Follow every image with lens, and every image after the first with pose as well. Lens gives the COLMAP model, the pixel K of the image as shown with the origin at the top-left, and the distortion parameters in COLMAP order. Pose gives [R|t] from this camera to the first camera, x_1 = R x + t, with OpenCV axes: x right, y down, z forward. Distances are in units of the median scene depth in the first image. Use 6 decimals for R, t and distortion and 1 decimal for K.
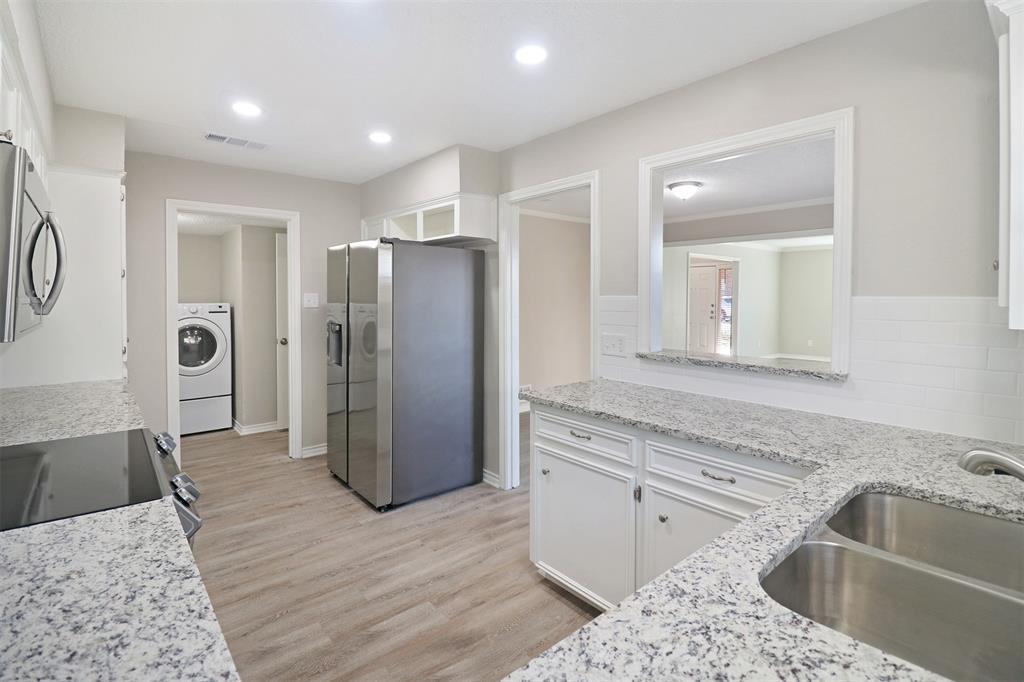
lens RADIAL K [[485.4, 0, 508.0], [0, 485.4, 300.4], [0, 0, 1]] dist [-0.006250, -0.001904]
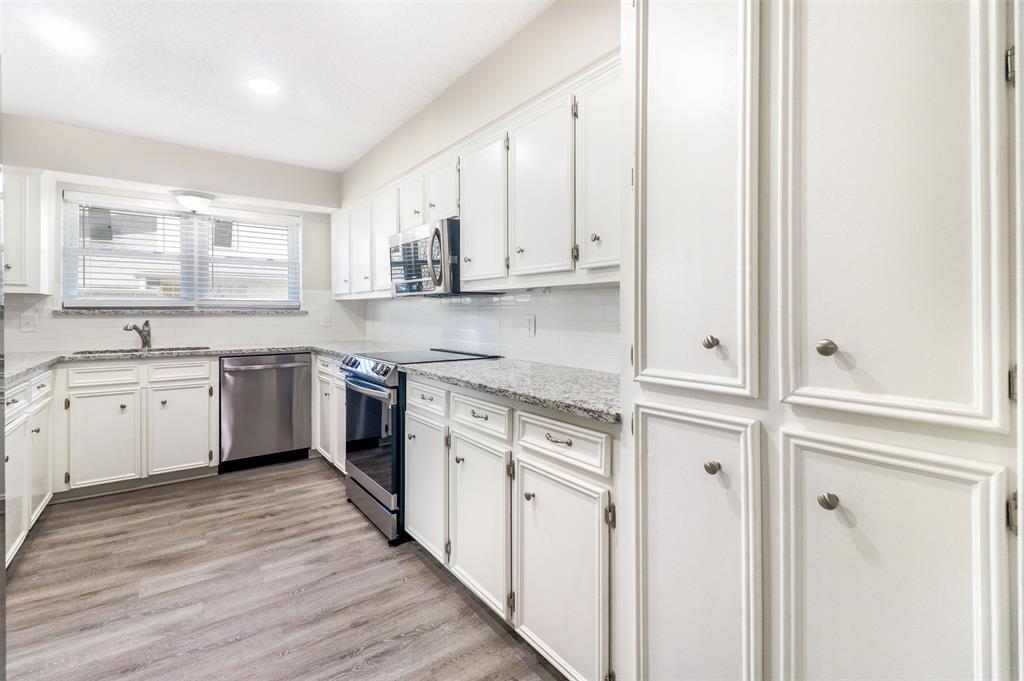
lens RADIAL K [[485.4, 0, 529.1], [0, 485.4, 340.9], [0, 0, 1]] dist [-0.000959, -0.000580]
pose [[-0.998577, -0.007879, 0.052735, -0.783153], [-0.005103, 0.998604, 0.052571, 0.077663], [-0.053075, 0.052227, -0.997224, 1.539918]]
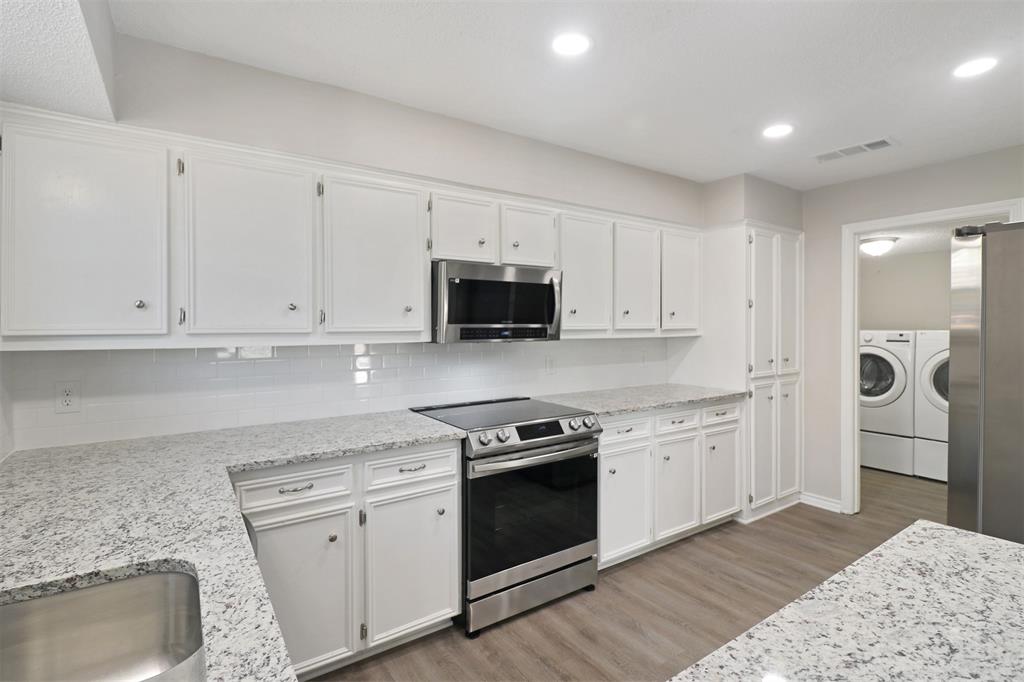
lens RADIAL K [[484.1, 0, 515.0], [0, 484.1, 321.3], [0, 0, 1]] dist [-0.001043, -0.007641]
pose [[-0.102896, -0.006580, -0.994670, 0.499790], [-0.002310, 0.999977, -0.006376, -0.005267], [0.994689, 0.001641, -0.102908, 0.590224]]
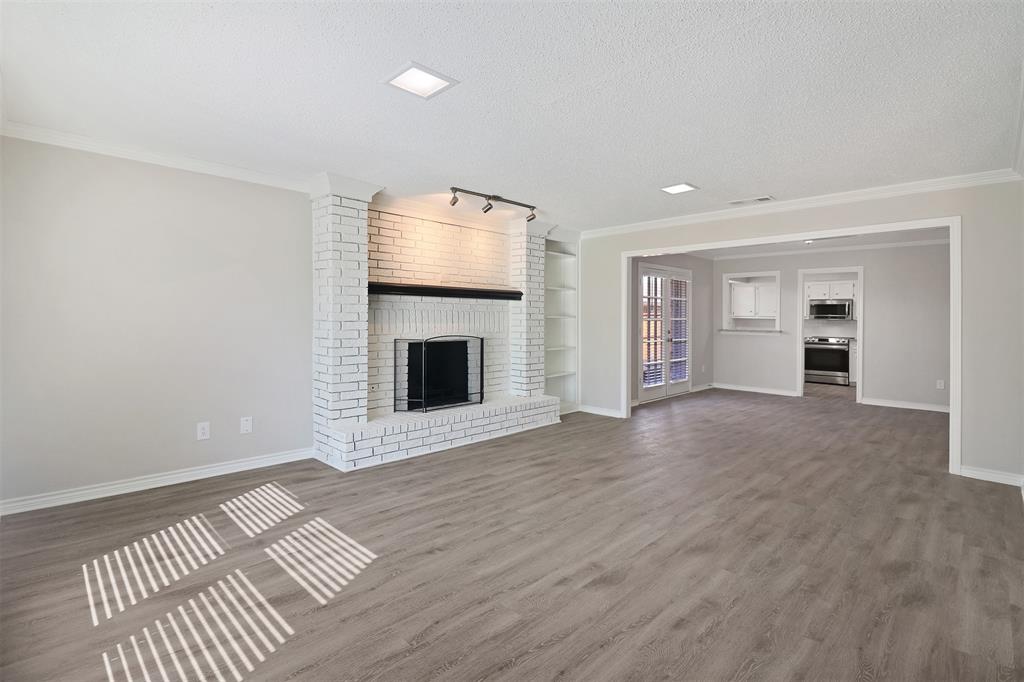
lens RADIAL K [[484.1, 0, 515.0], [0, 484.1, 321.3], [0, 0, 1]] dist [-0.001043, -0.007641]
pose [[-0.995914, -0.008522, -0.089899, 2.314106], [-0.009745, 0.999866, 0.013166, 0.017643], [0.089775, 0.013989, -0.995864, 4.016489]]
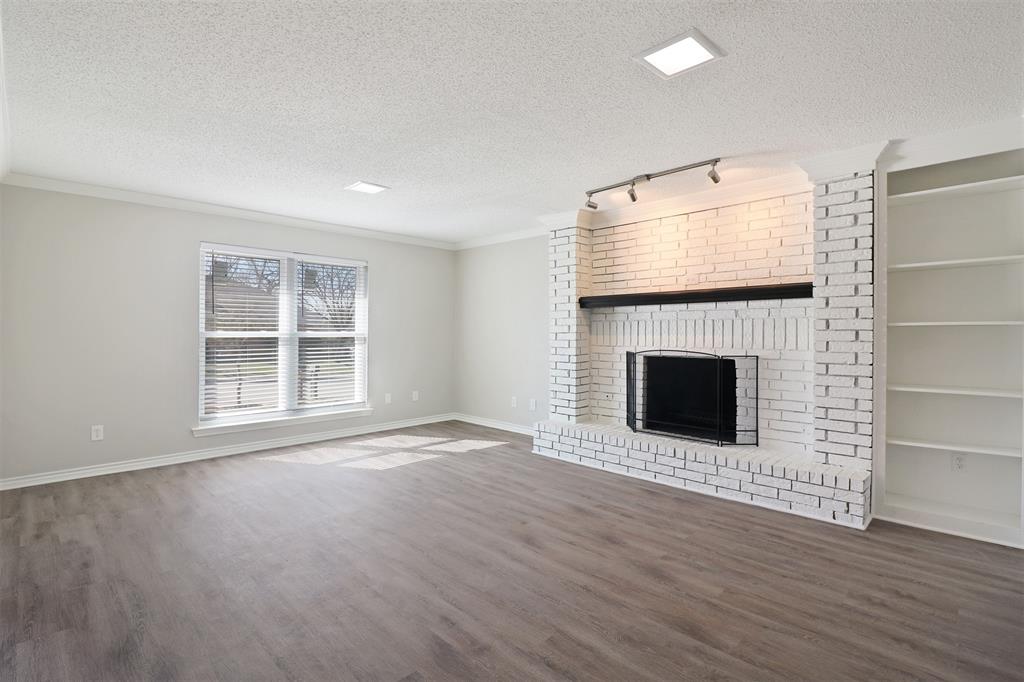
lens RADIAL K [[503.2, 0, 499.8], [0, 503.2, 332.9], [0, 0, 1]] dist [0.001342, -0.011316]
pose [[-0.061119, -0.006088, 0.998112, 0.782736], [0.010835, 0.999918, 0.006763, 0.028082], [-0.998072, 0.011227, -0.061048, 2.749291]]
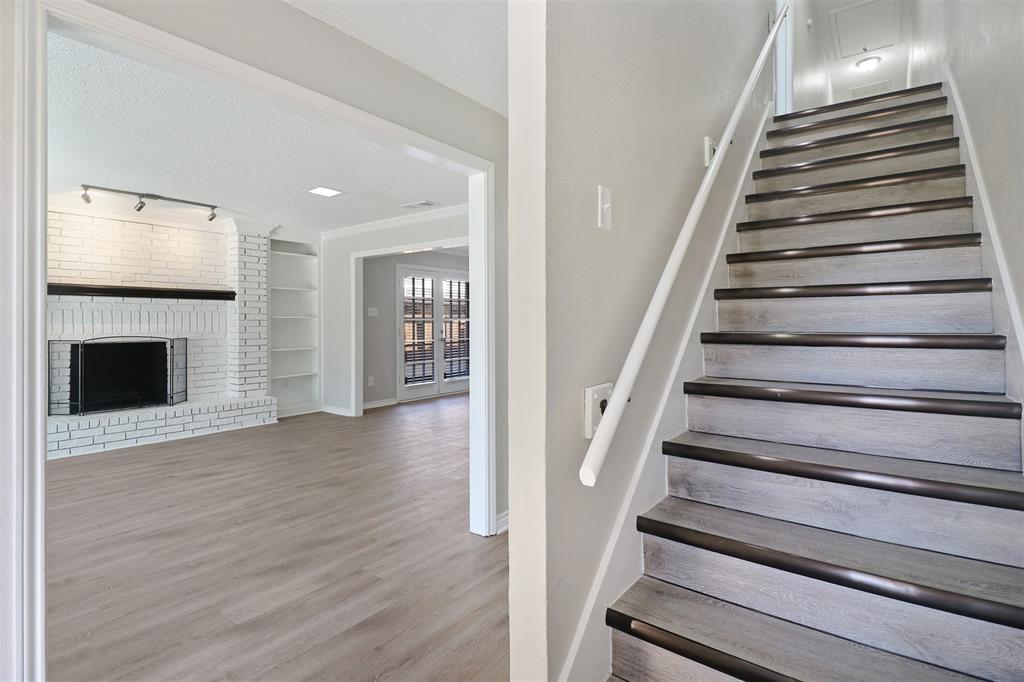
lens RADIAL K [[493.4, 0, 505.6], [0, 493.4, 319.1], [0, 0, 1]] dist [0.003067, -0.007051]
pose [[-0.980796, -0.000718, -0.195035, 1.321257], [-0.000572, 1.000000, -0.000805, 0.035767], [0.195036, -0.000678, -0.980796, 4.243419]]
